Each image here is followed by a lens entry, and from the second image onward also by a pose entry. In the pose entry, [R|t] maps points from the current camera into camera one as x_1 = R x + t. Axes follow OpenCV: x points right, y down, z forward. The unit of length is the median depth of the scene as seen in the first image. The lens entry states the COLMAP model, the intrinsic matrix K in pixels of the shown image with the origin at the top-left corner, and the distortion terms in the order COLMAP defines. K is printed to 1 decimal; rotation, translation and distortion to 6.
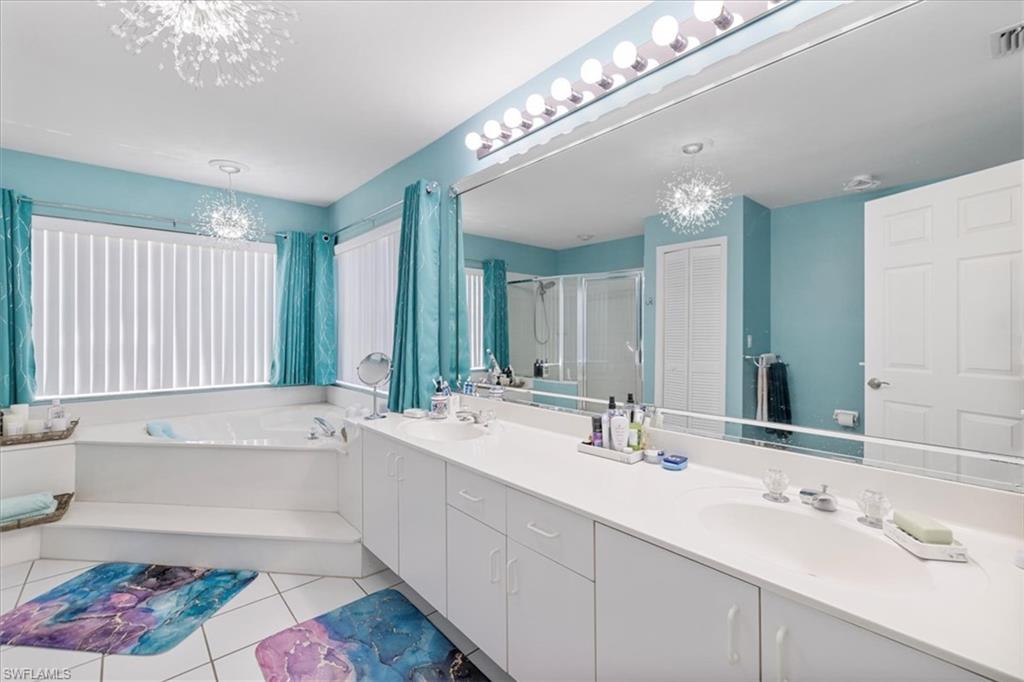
lens RADIAL K [[445.4, 0, 508.9], [0, 445.4, 332.9], [0, 0, 1]] dist [0.004227, -0.000143]
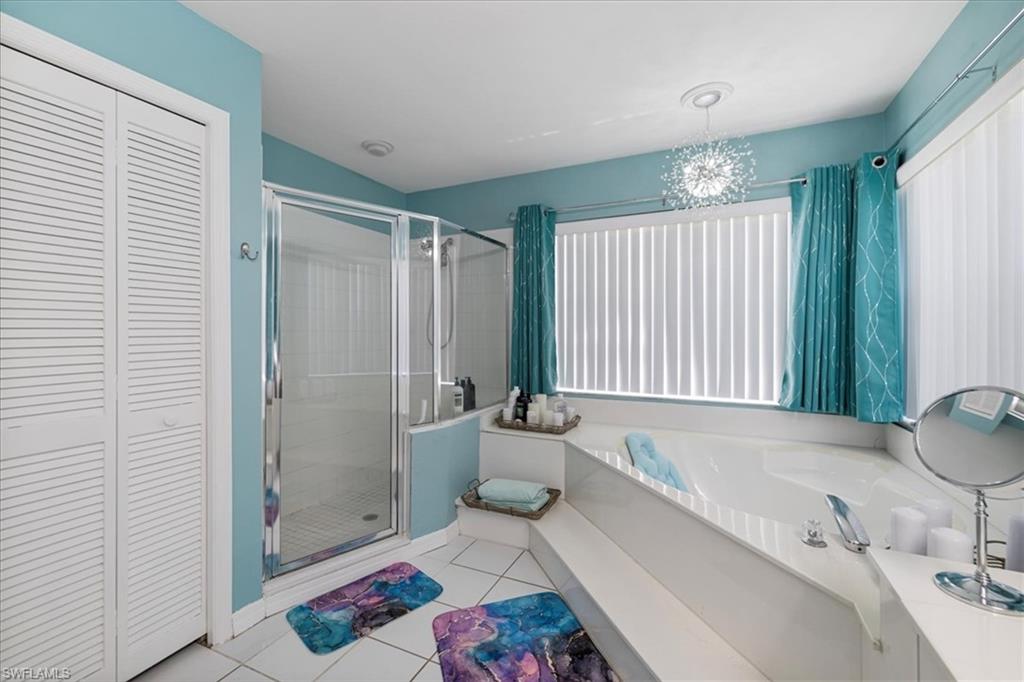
lens RADIAL K [[445.4, 0, 502.9], [0, 445.4, 330.7], [0, 0, 1]] dist [0.004227, -0.000143]
pose [[0.410956, -0.003449, -0.911649, -0.105580], [-0.001995, 0.999987, -0.004683, 0.006080], [0.911653, 0.003744, 0.410943, 0.389388]]
